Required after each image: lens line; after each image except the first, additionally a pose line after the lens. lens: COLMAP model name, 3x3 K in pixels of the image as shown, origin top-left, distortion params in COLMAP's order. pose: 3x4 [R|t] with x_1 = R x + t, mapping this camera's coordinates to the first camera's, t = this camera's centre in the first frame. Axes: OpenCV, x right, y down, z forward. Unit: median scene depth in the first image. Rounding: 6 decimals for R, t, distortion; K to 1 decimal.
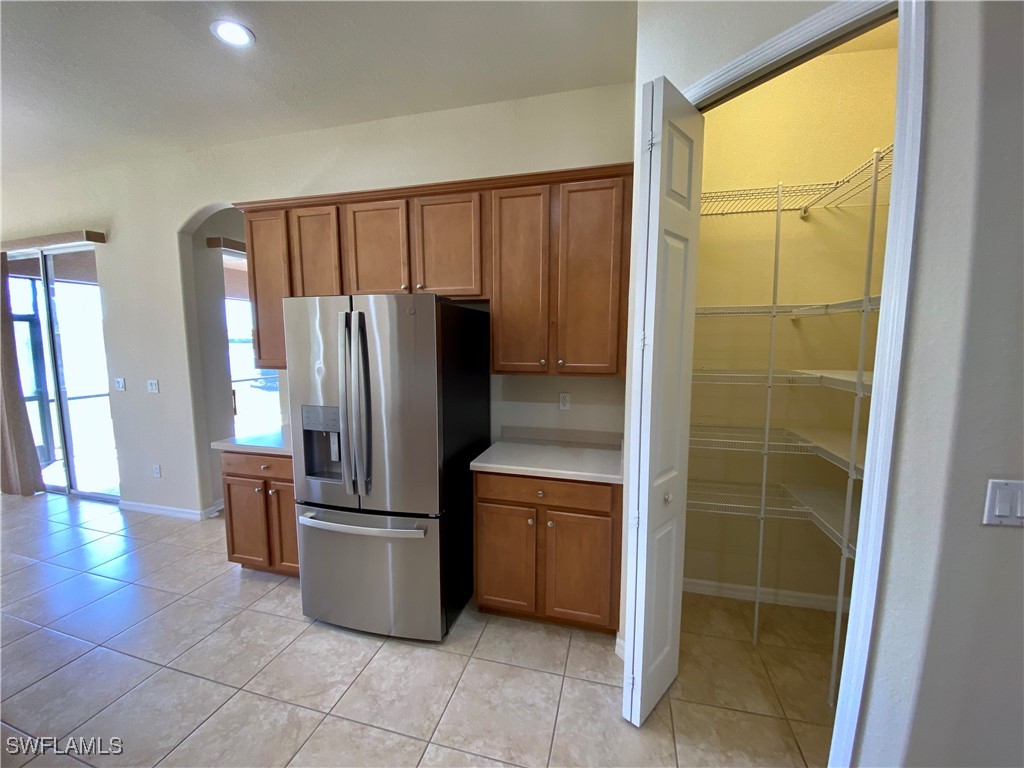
lens RADIAL K [[419.7, 0, 511.2], [0, 419.7, 387.0], [0, 0, 1]] dist [0.027728, -0.026495]
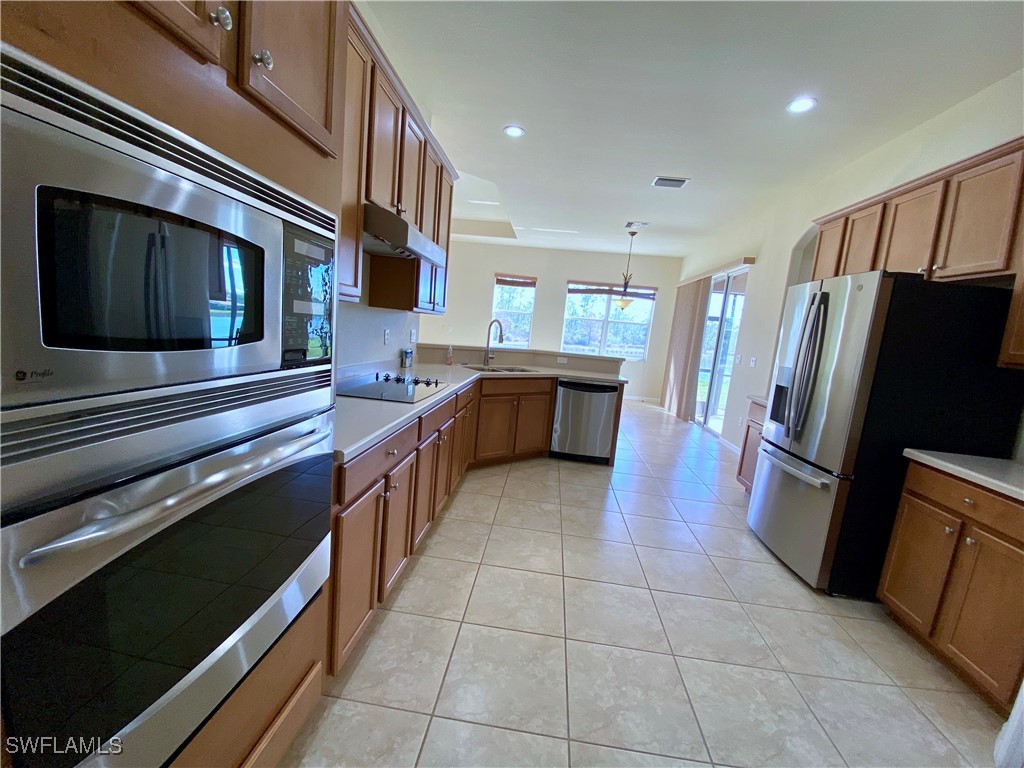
lens RADIAL K [[419.7, 0, 511.2], [0, 419.7, 387.0], [0, 0, 1]] dist [0.027728, -0.026495]
pose [[0.158371, 0.151530, -0.975683, 0.623036], [-0.195312, 0.973436, 0.119478, 0.102324], [0.967870, 0.171641, 0.183760, -0.050316]]
